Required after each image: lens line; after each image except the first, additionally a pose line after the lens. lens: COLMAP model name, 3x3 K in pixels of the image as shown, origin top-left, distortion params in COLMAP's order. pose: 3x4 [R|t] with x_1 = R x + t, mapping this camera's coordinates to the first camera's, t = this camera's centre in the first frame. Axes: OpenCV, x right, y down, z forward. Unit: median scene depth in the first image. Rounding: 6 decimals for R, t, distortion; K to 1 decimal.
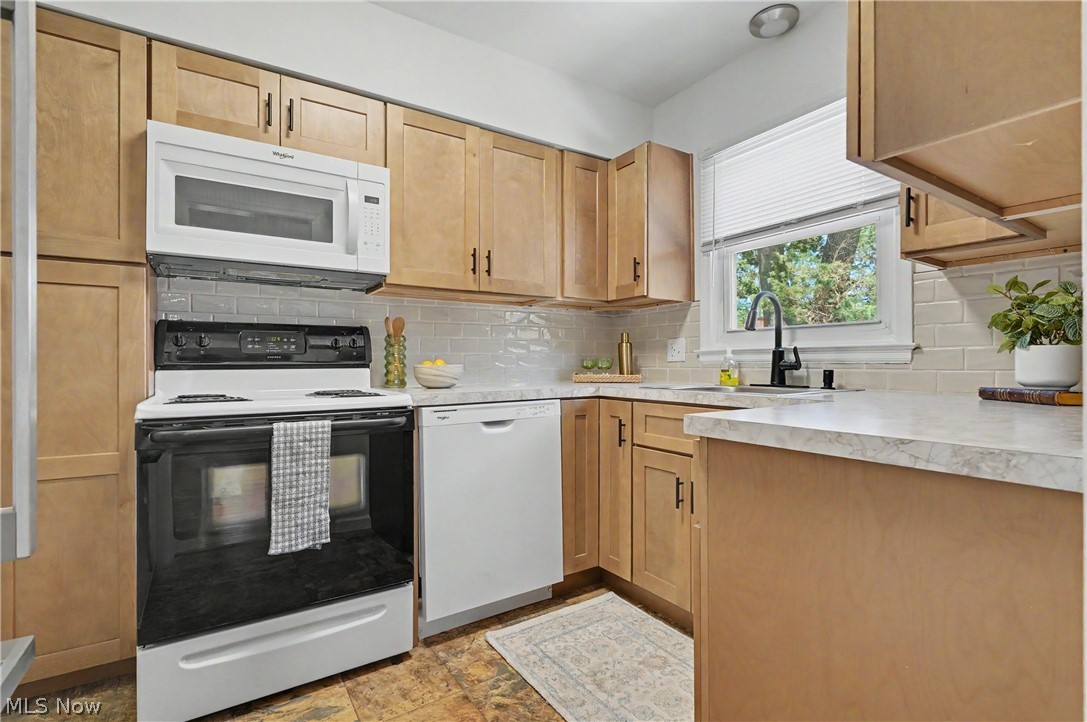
lens RADIAL K [[503.9, 0, 546.3], [0, 503.9, 362.6], [0, 0, 1]] dist [-0.003452, -0.000538]
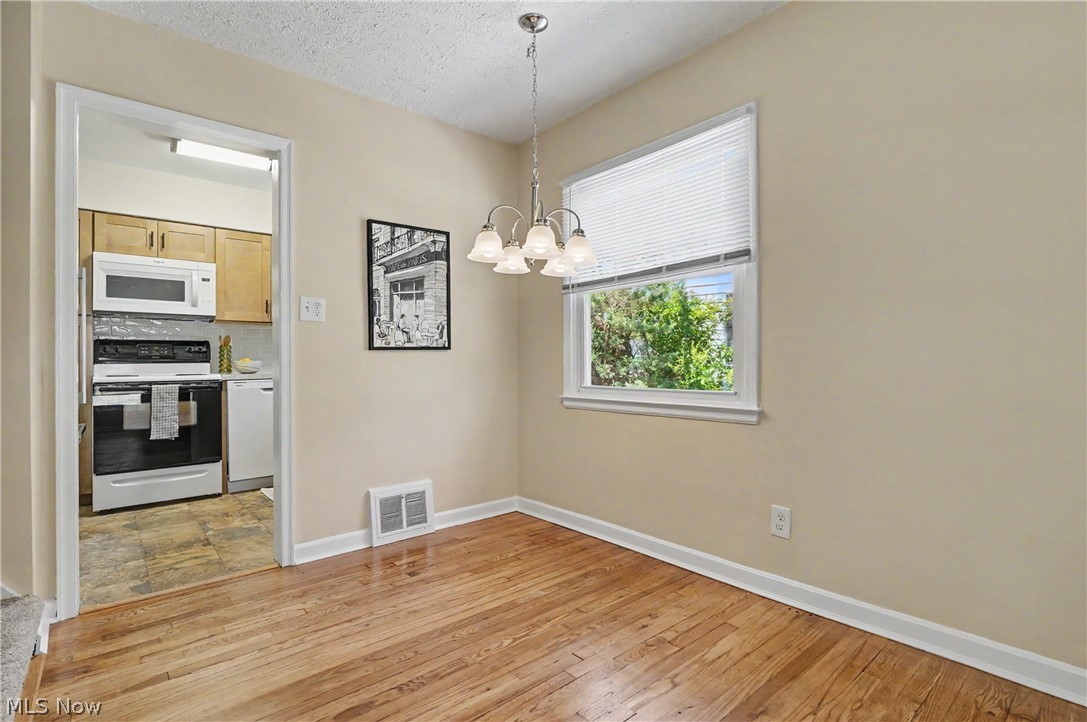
lens RADIAL K [[526.0, 0, 530.7], [0, 526.0, 359.5], [0, 0, 1]] dist [-0.010447, -0.000340]
pose [[0.995449, -0.004222, 0.095197, 0.805446], [0.004721, 0.999976, -0.005012, 0.016779], [-0.095174, 0.005439, 0.995446, -1.307298]]
